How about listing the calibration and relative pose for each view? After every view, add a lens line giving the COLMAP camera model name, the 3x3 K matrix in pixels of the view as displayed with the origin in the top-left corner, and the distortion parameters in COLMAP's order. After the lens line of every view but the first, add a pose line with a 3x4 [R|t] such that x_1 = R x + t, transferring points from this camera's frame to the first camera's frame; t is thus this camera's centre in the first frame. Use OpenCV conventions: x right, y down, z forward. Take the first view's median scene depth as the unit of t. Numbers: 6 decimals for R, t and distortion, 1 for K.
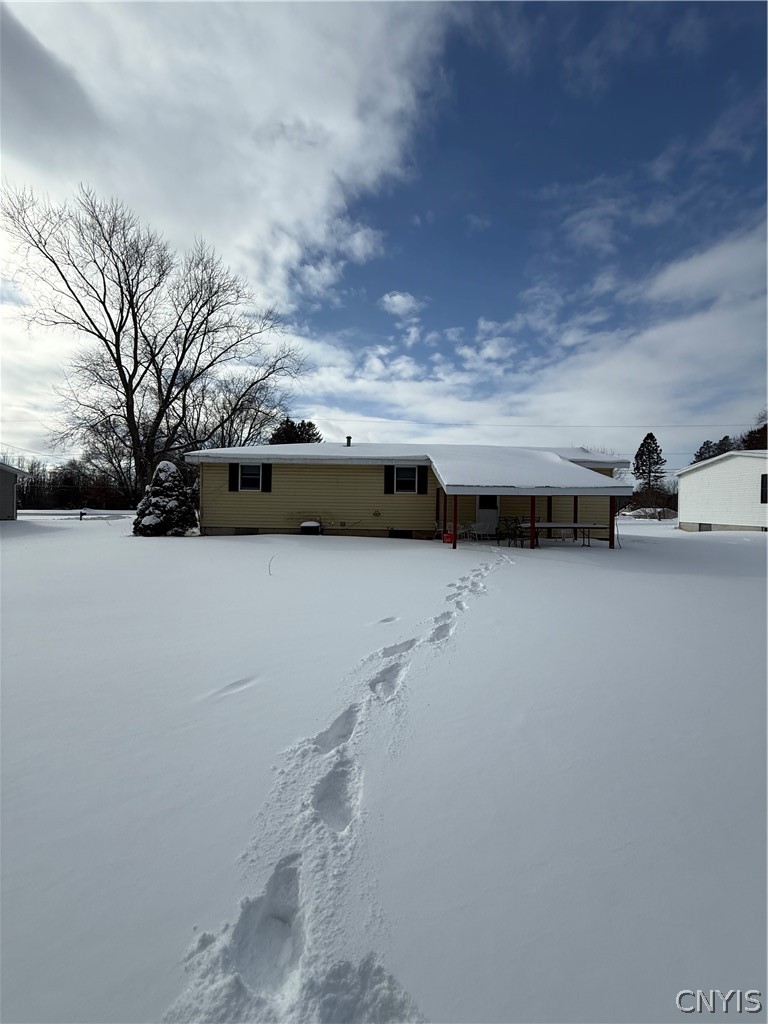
lens RADIAL K [[412.0, 0, 384.0], [0, 412.0, 512.0], [0, 0, 1]] dist [-0.000445, 0.000020]
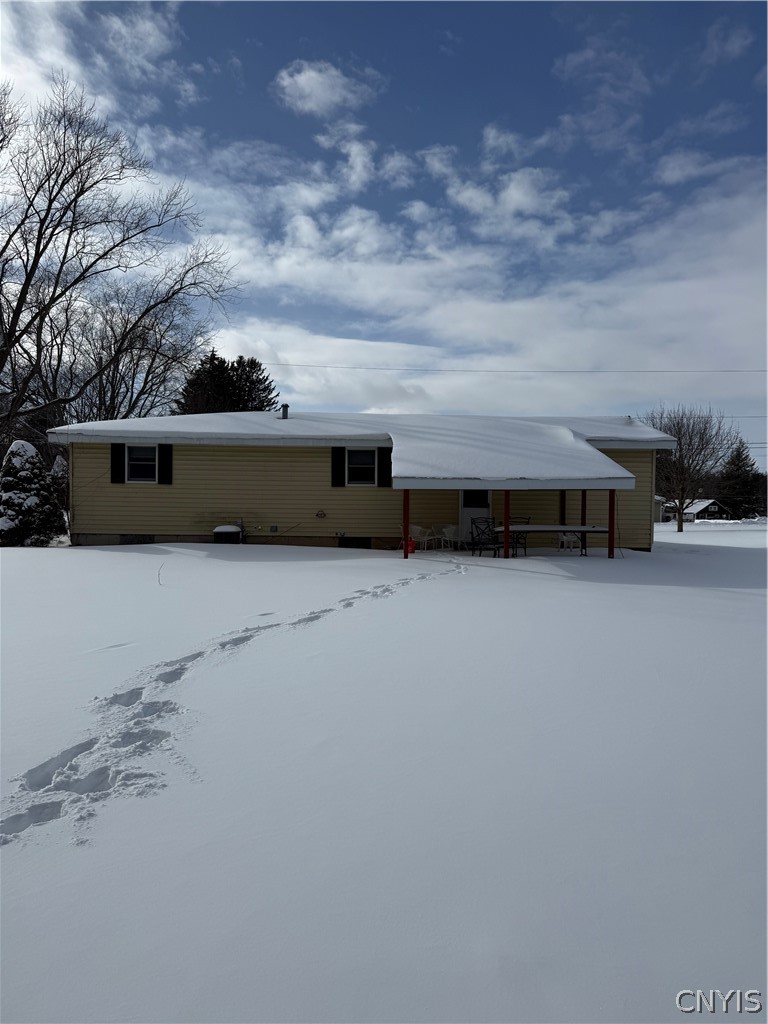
lens RADIAL K [[676.1, 0, 389.7], [0, 676.1, 526.2], [0, 0, 1]] dist [0.003298, -0.003244]
pose [[0.999610, -0.003064, 0.027760, 0.068480], [0.002465, 0.999764, 0.021595, -0.000061], [-0.027820, -0.021518, 0.999381, -0.174984]]
